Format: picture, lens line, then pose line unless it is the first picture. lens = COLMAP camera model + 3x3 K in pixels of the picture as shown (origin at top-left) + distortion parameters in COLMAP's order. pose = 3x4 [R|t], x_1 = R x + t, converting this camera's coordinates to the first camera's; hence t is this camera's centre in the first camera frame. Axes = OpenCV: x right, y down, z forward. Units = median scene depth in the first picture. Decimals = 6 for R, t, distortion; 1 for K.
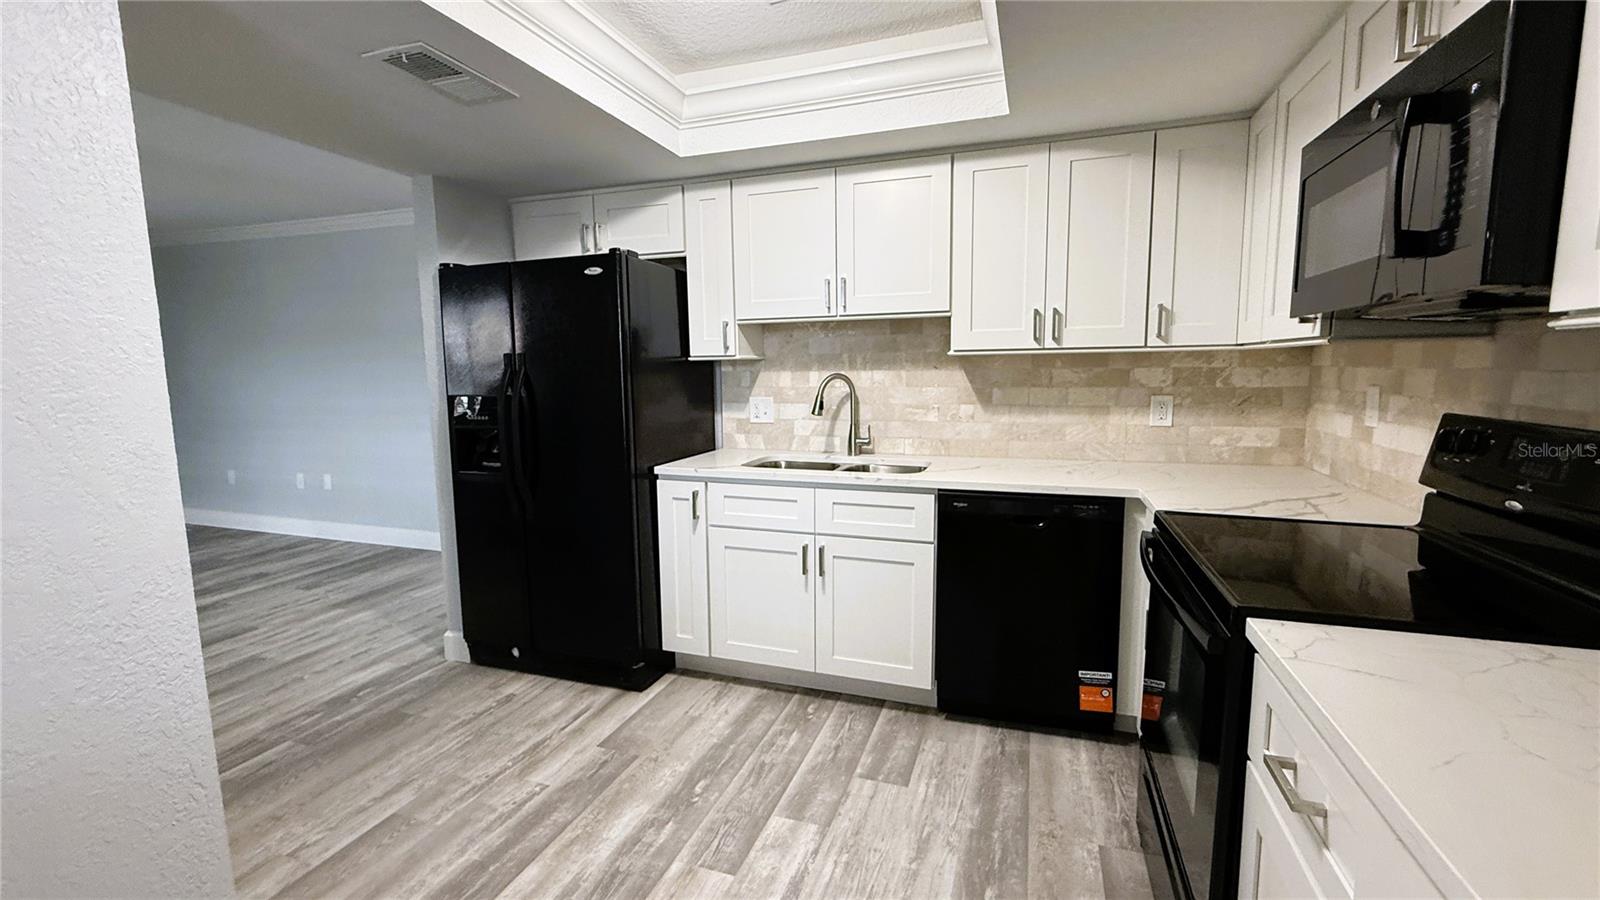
lens RADIAL K [[677.7, 0, 804.5], [0, 677.7, 455.7], [0, 0, 1]] dist [0.003756, -0.000389]
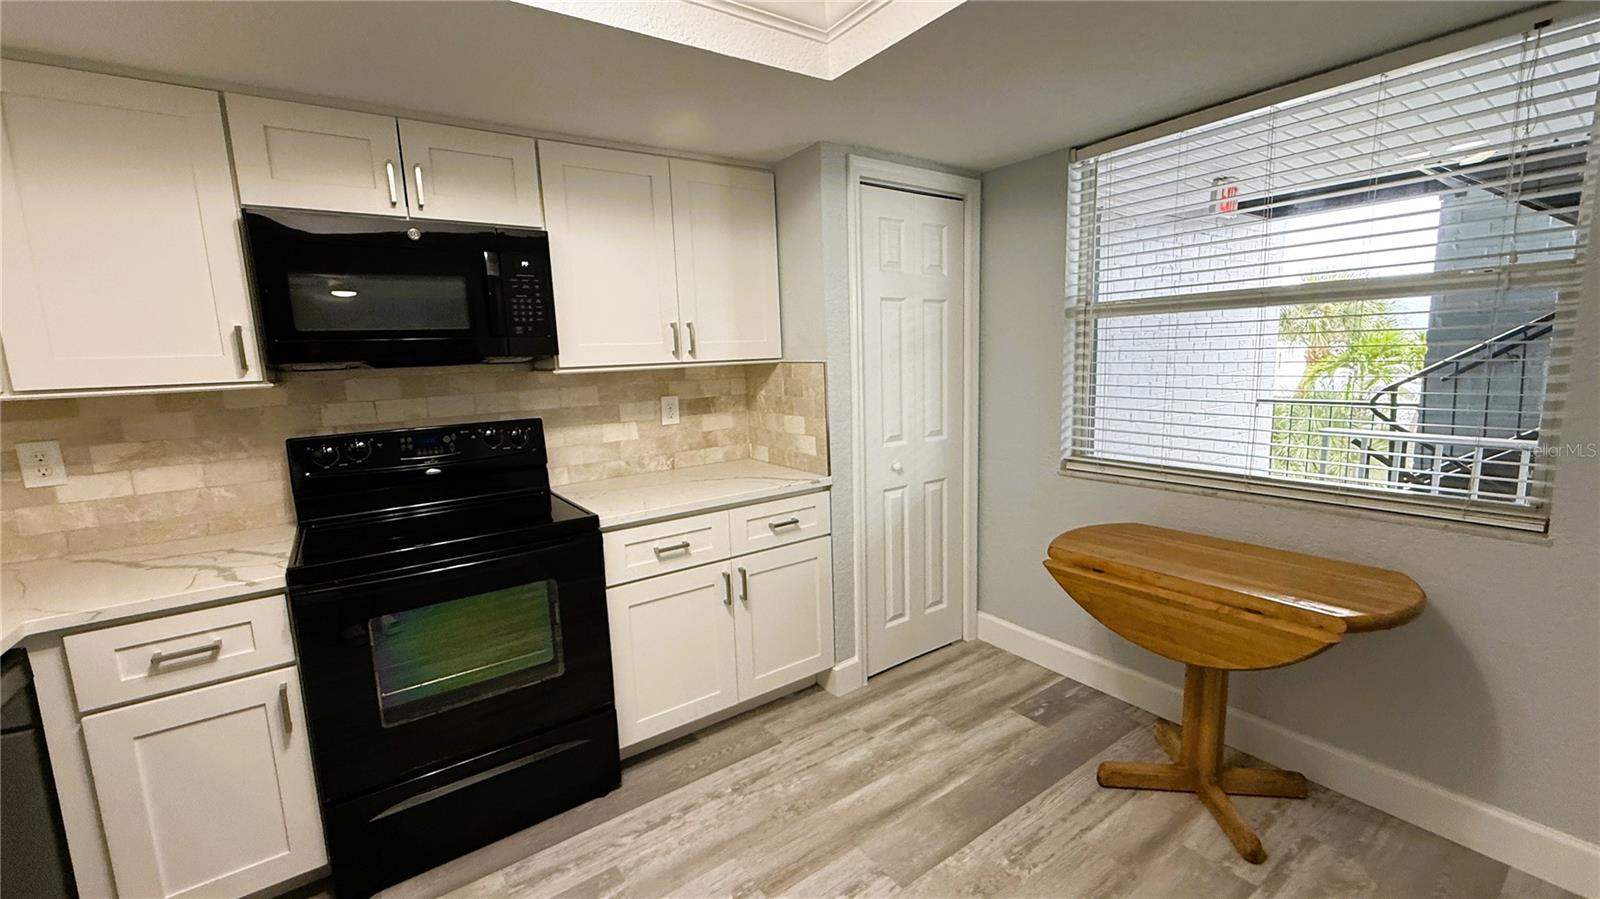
lens RADIAL K [[651.6, 0, 787.1], [0, 651.6, 457.5], [0, 0, 1]] dist [-0.001374, 0.000105]
pose [[-0.799157, -0.055102, 0.598591, -0.373047], [0.124590, 0.958984, 0.254612, -0.143950], [-0.588069, 0.278054, -0.759514, 0.876837]]
